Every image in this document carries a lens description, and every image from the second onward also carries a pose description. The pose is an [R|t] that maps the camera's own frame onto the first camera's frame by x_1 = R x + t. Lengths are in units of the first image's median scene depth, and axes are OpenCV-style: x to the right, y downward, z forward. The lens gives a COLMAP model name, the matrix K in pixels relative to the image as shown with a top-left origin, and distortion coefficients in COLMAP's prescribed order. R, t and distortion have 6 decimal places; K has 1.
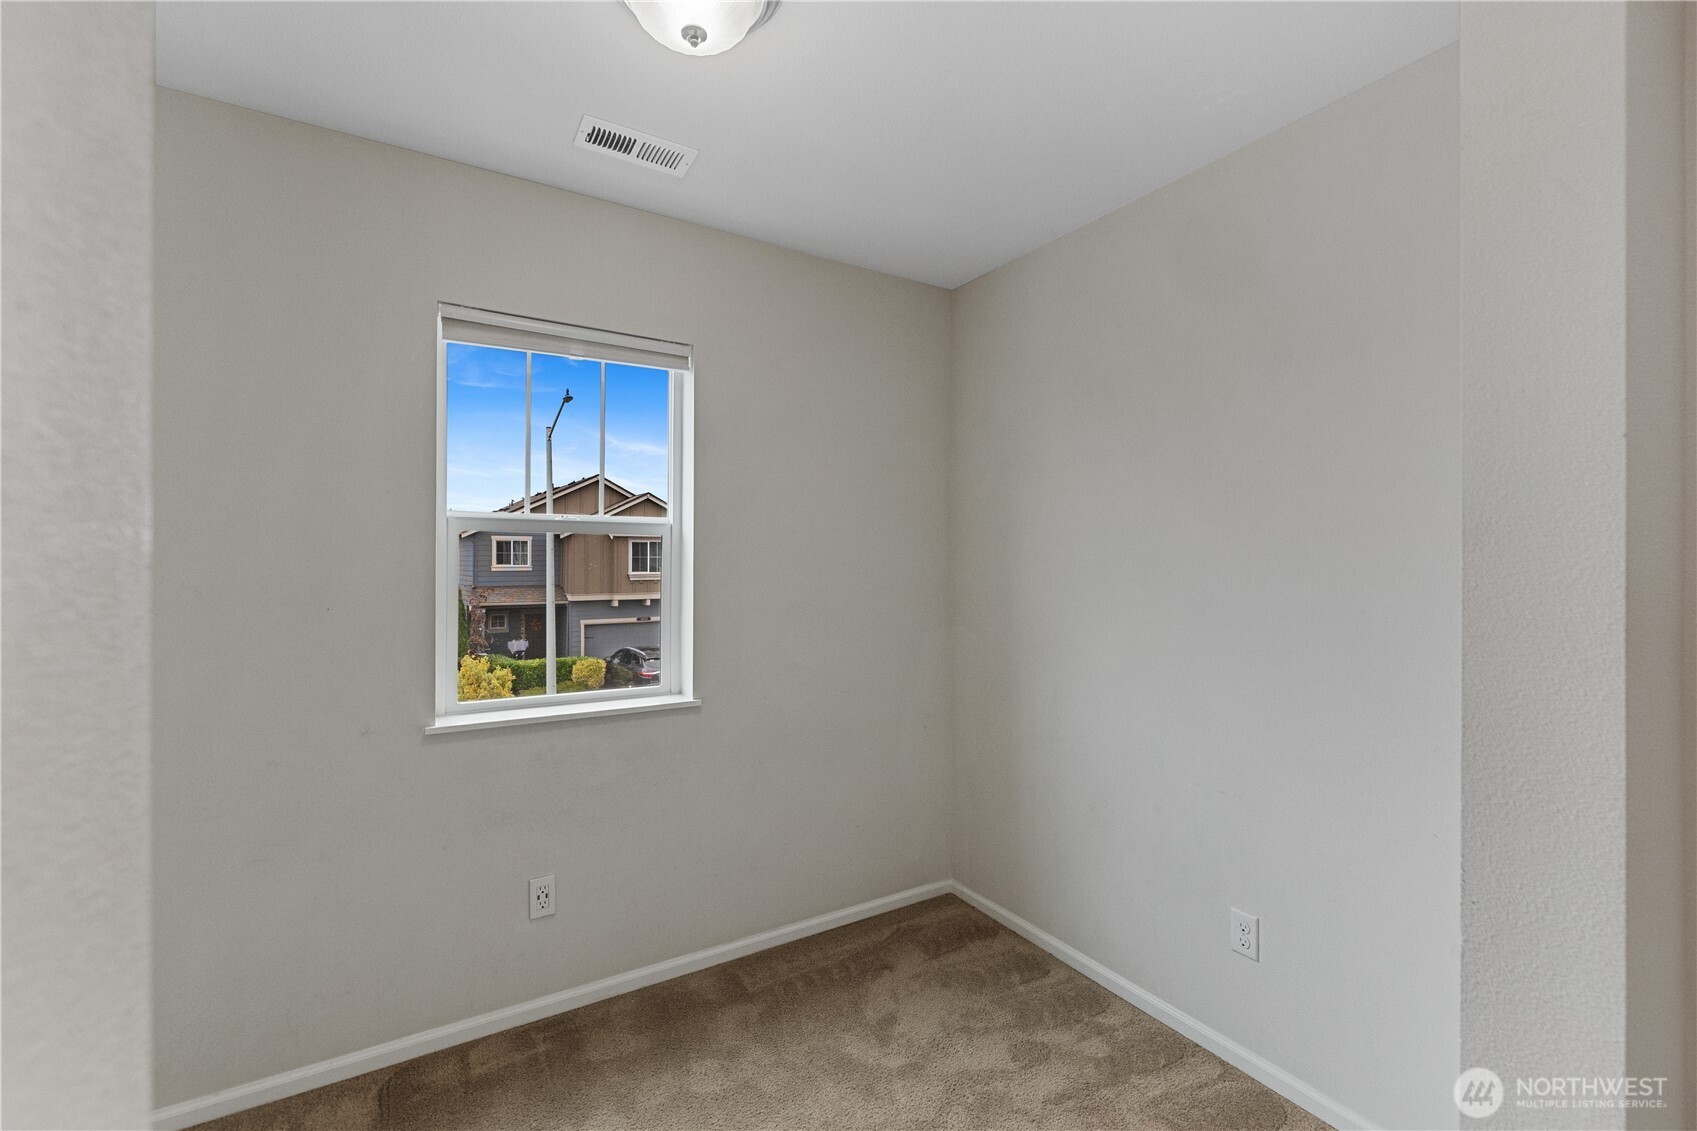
lens RADIAL K [[723.7, 0, 856.4], [0, 723.7, 573.2], [0, 0, 1]] dist [0.002066, -0.001546]
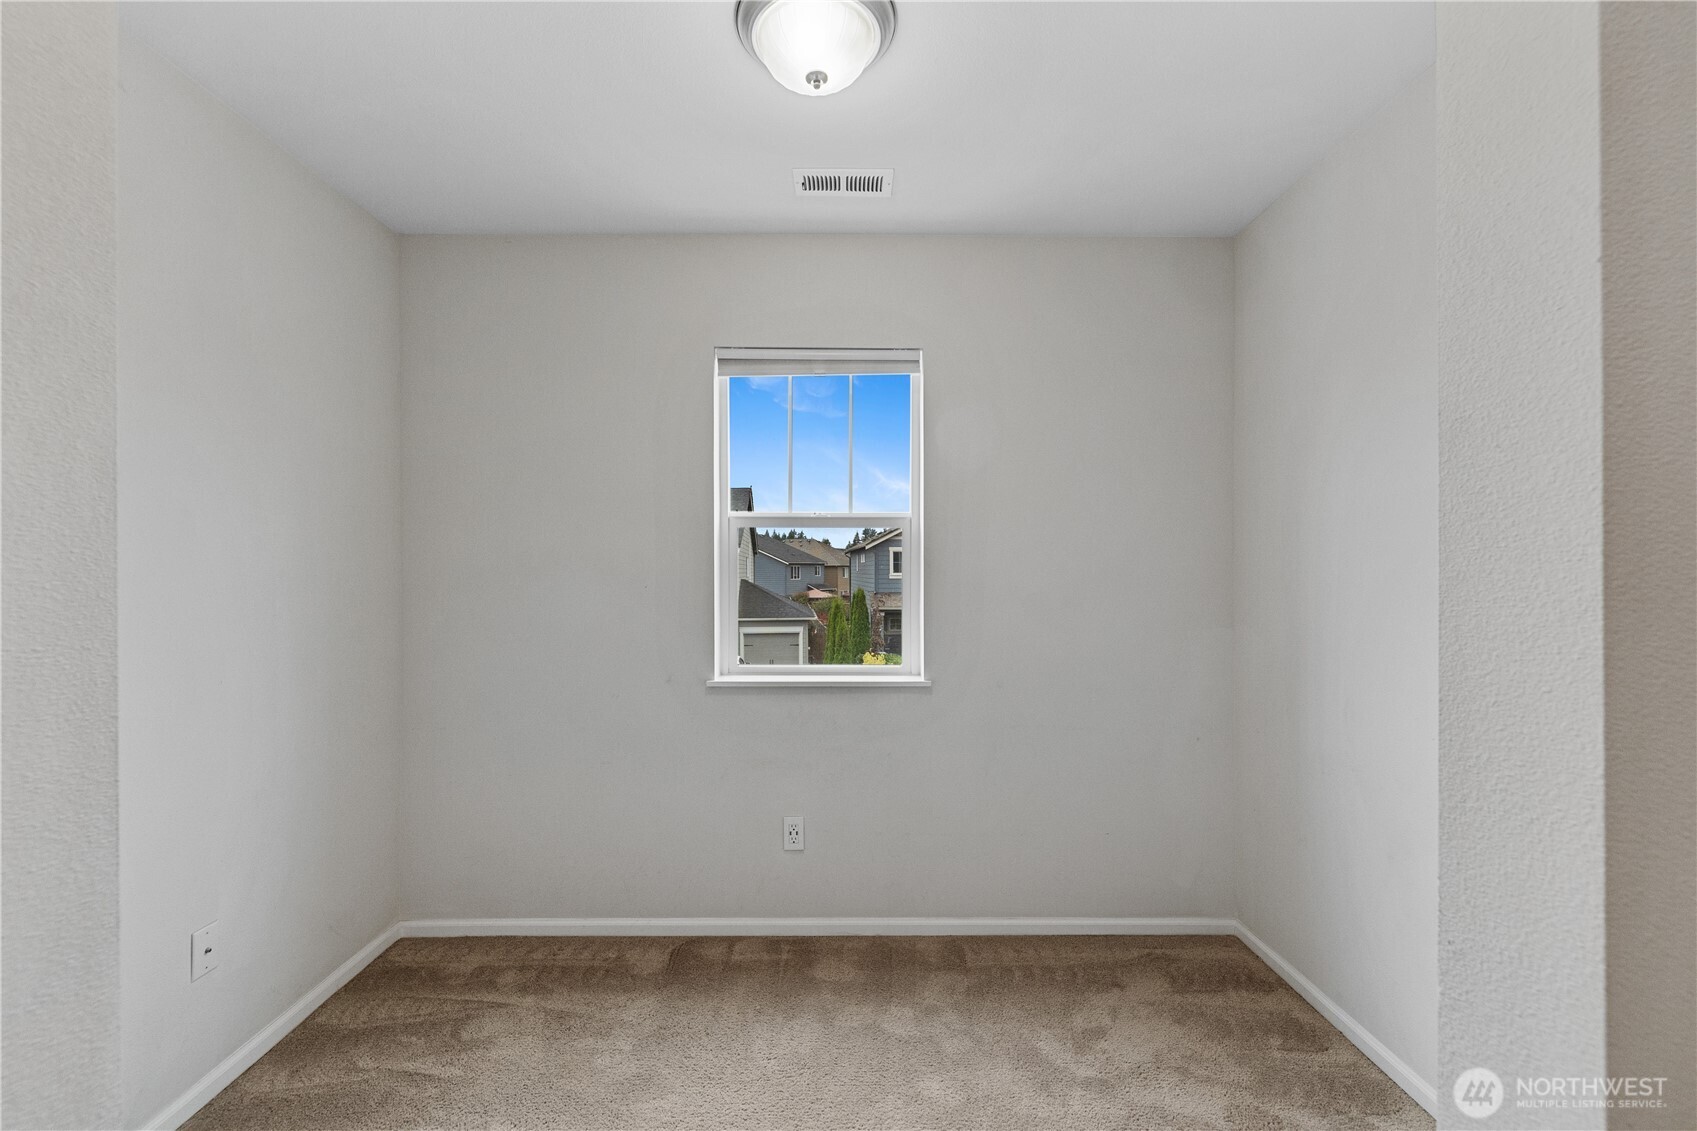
lens RADIAL K [[723.7, 0, 822.7], [0, 723.7, 584.1], [0, 0, 1]] dist [0.002066, -0.001546]
pose [[0.848676, 0.005972, -0.528880, 0.262111], [-0.004008, 0.999980, 0.004860, 0.034863], [0.528898, -0.002005, 0.848683, 0.017846]]
